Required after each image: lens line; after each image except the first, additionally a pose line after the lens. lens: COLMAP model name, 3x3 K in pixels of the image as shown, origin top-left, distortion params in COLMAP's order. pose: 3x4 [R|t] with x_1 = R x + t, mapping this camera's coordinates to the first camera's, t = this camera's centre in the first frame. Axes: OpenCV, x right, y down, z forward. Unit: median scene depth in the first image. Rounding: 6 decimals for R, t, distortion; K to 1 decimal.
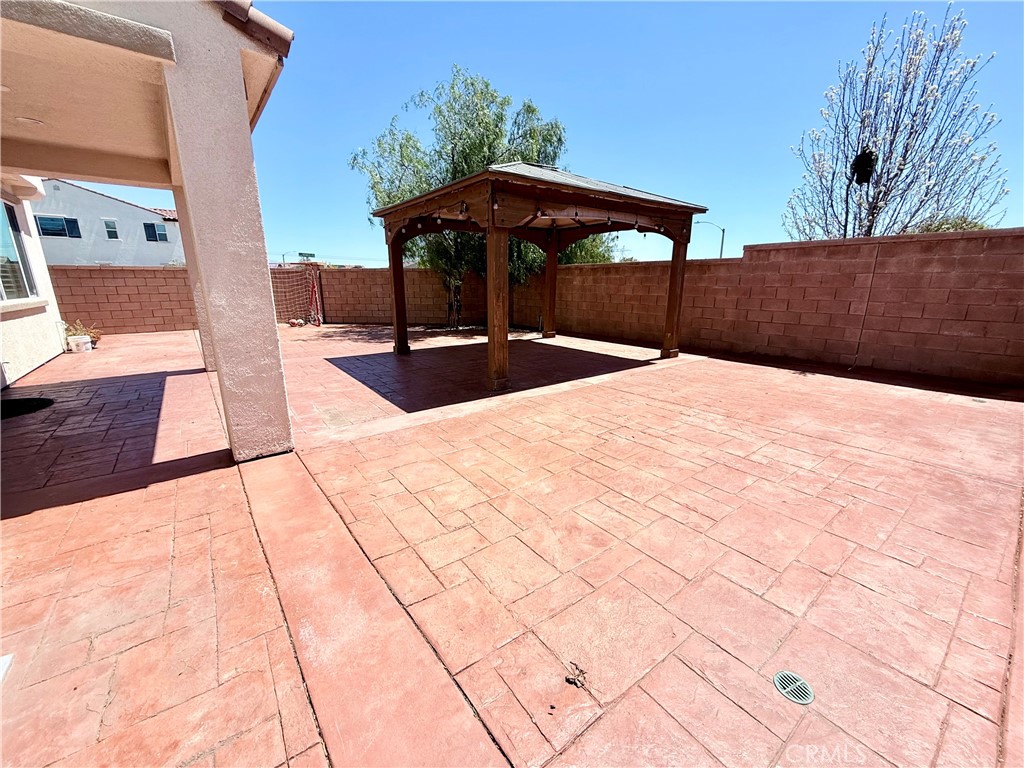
lens RADIAL K [[407.8, 0, 512.0], [0, 407.8, 384.1], [0, 0, 1]] dist [-0.000916, 0.000240]
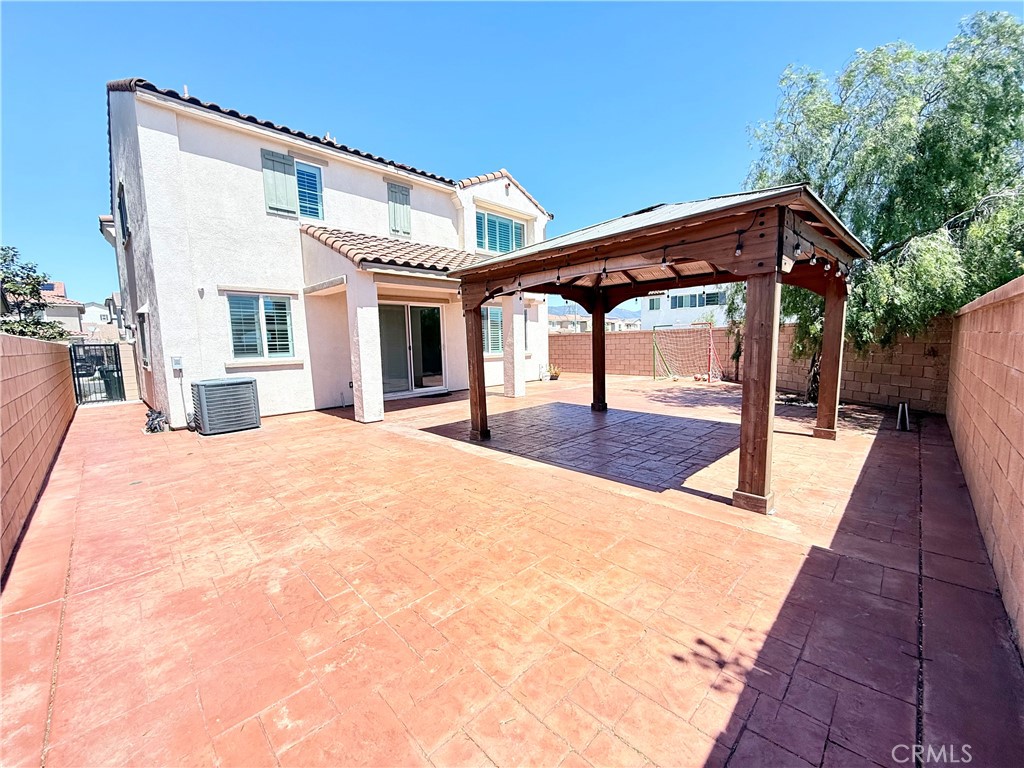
lens RADIAL K [[407.8, 0, 512.1], [0, 407.8, 384.6], [0, 0, 1]] dist [-0.000916, 0.000240]
pose [[0.127098, 0.106995, -0.986102, 1.518979], [-0.219781, 0.972491, 0.077191, -0.343536], [0.967234, 0.206916, 0.147117, 1.179418]]
